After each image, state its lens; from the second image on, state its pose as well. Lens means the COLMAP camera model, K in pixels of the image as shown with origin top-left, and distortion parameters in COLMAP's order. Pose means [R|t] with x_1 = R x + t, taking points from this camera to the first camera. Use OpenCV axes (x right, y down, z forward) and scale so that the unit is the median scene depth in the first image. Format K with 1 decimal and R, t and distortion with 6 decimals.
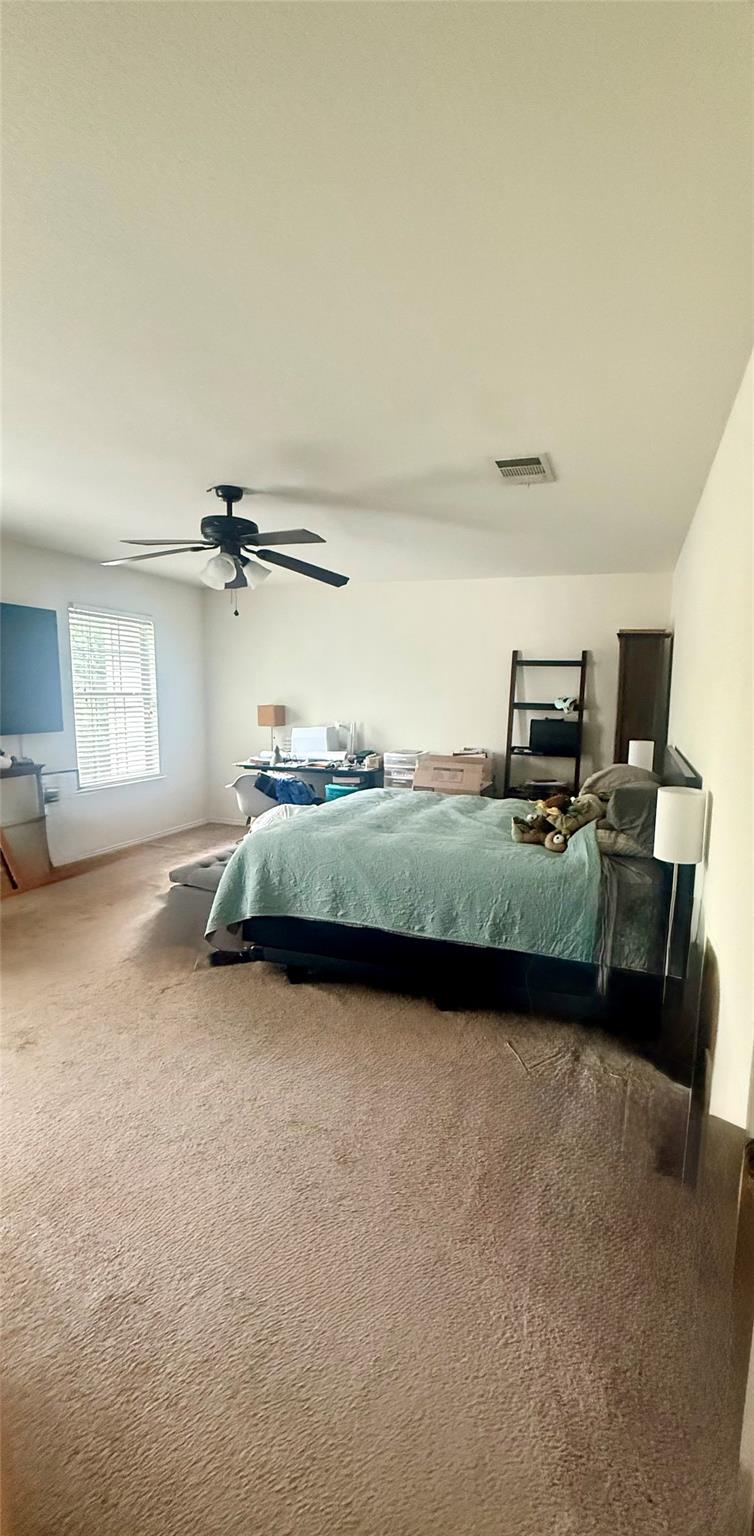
lens RADIAL K [[605.7, 0, 384.8], [0, 605.7, 769.4], [0, 0, 1]] dist [-0.001896, -0.000029]
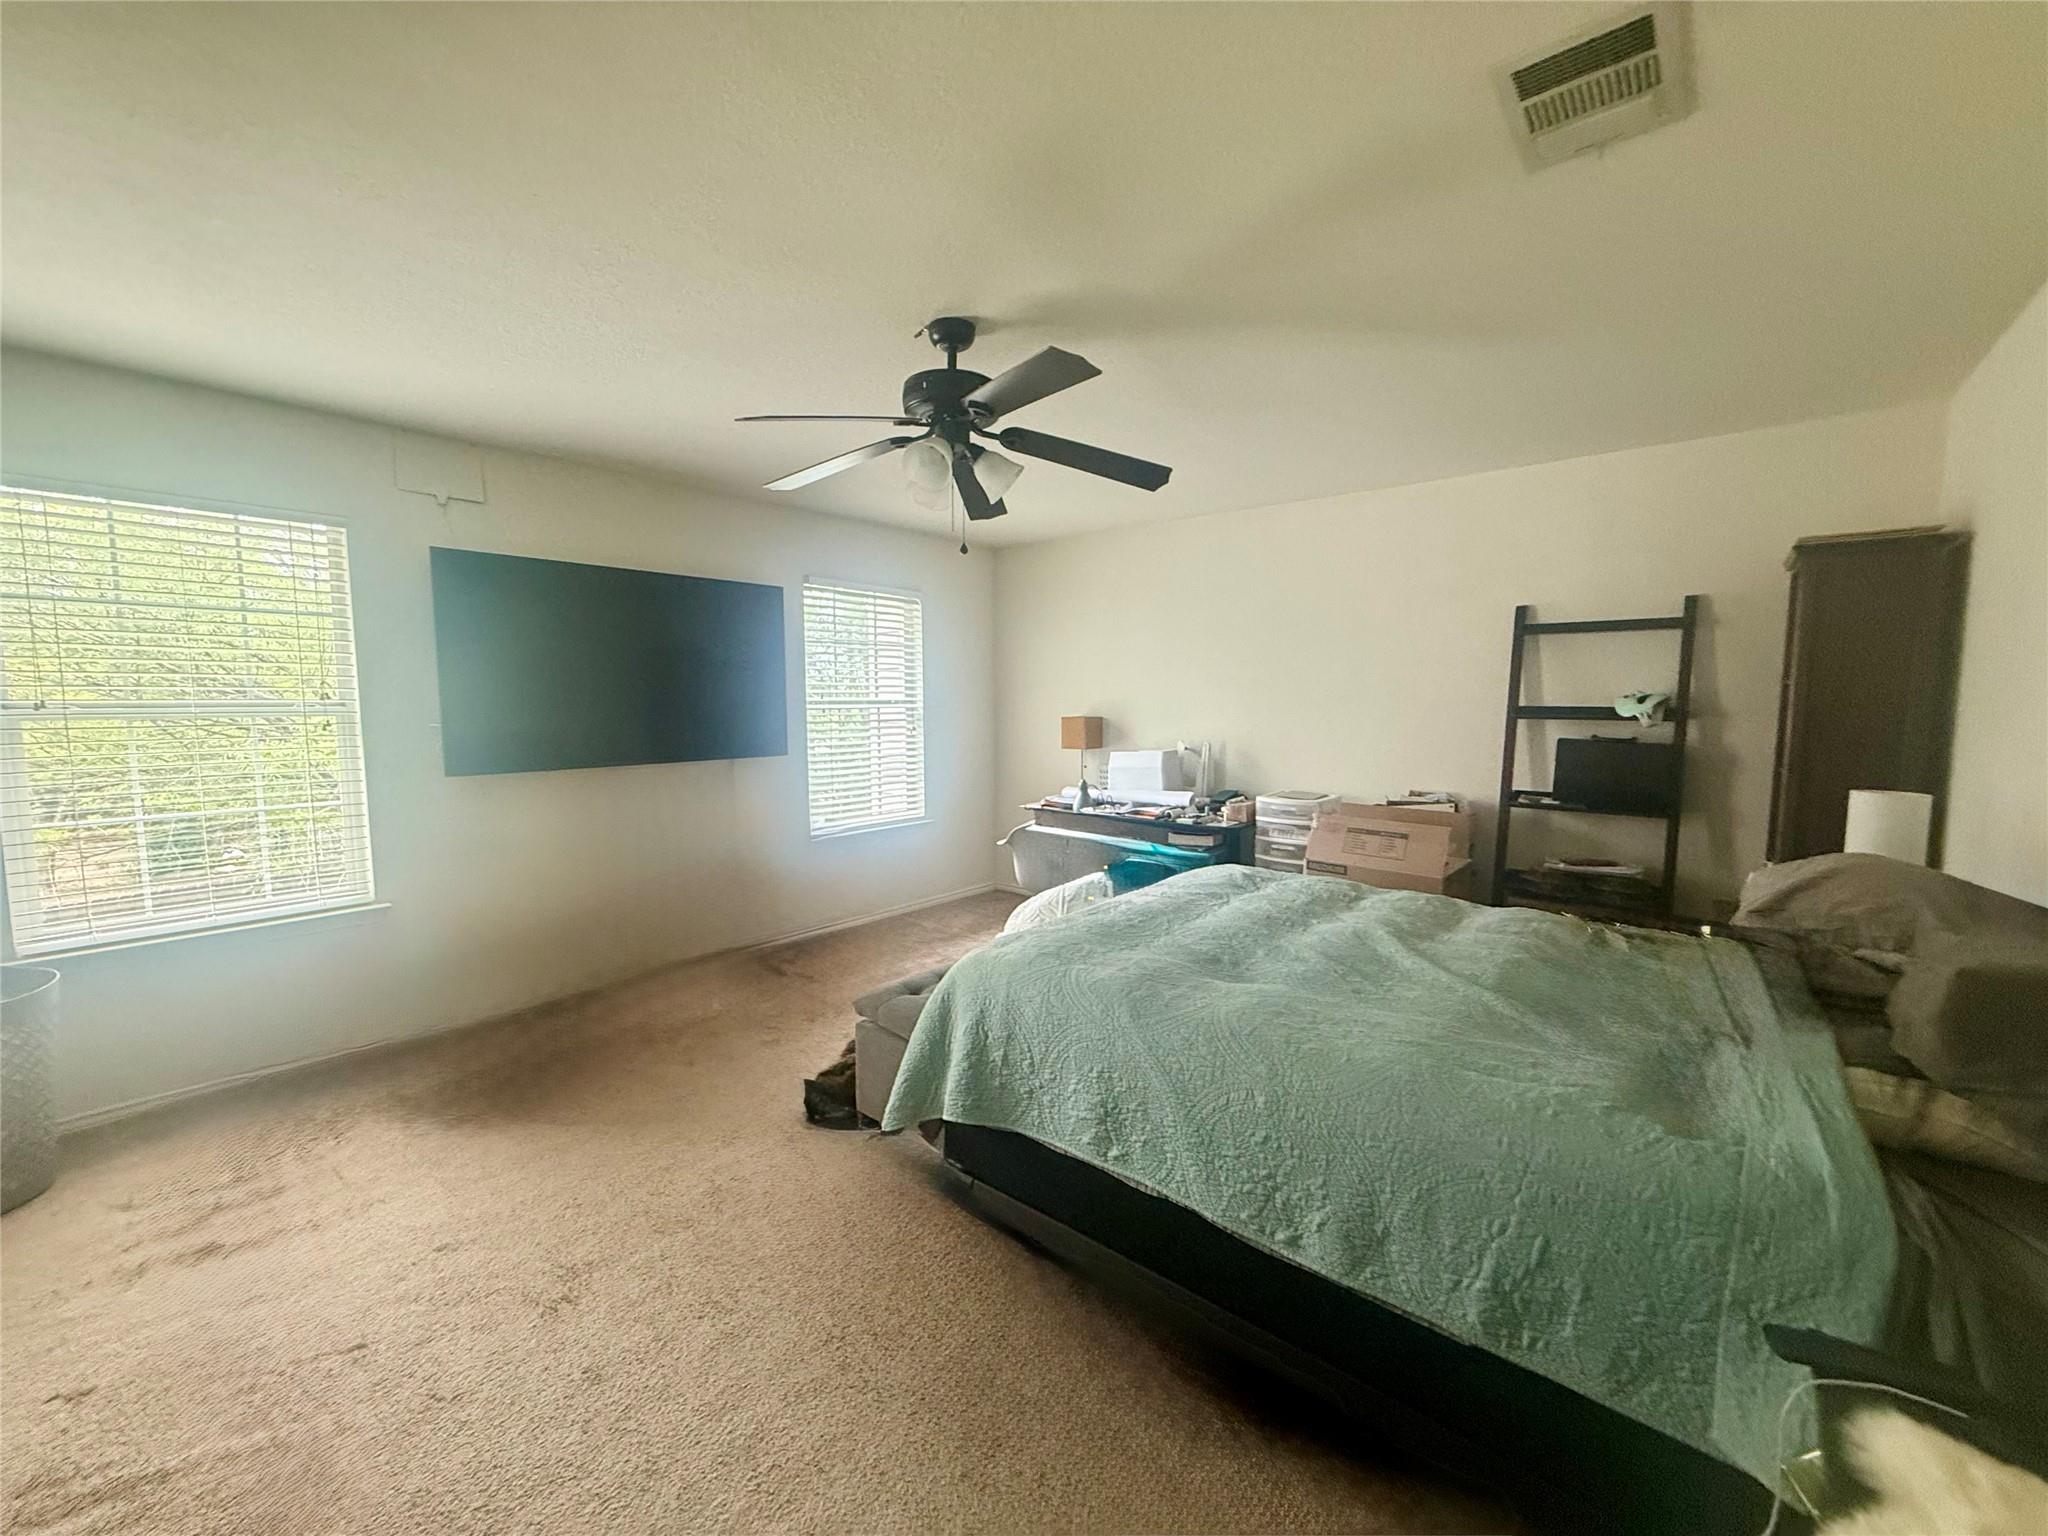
lens RADIAL K [[813.1, 0, 1005.7], [0, 813.1, 783.6], [0, 0, 1]] dist [0.003990, -0.000055]
pose [[0.946023, 0.018516, -0.323570, 0.032888], [-0.026889, 0.999409, -0.021428, -0.023100], [0.322982, 0.028972, 0.945962, 0.264570]]
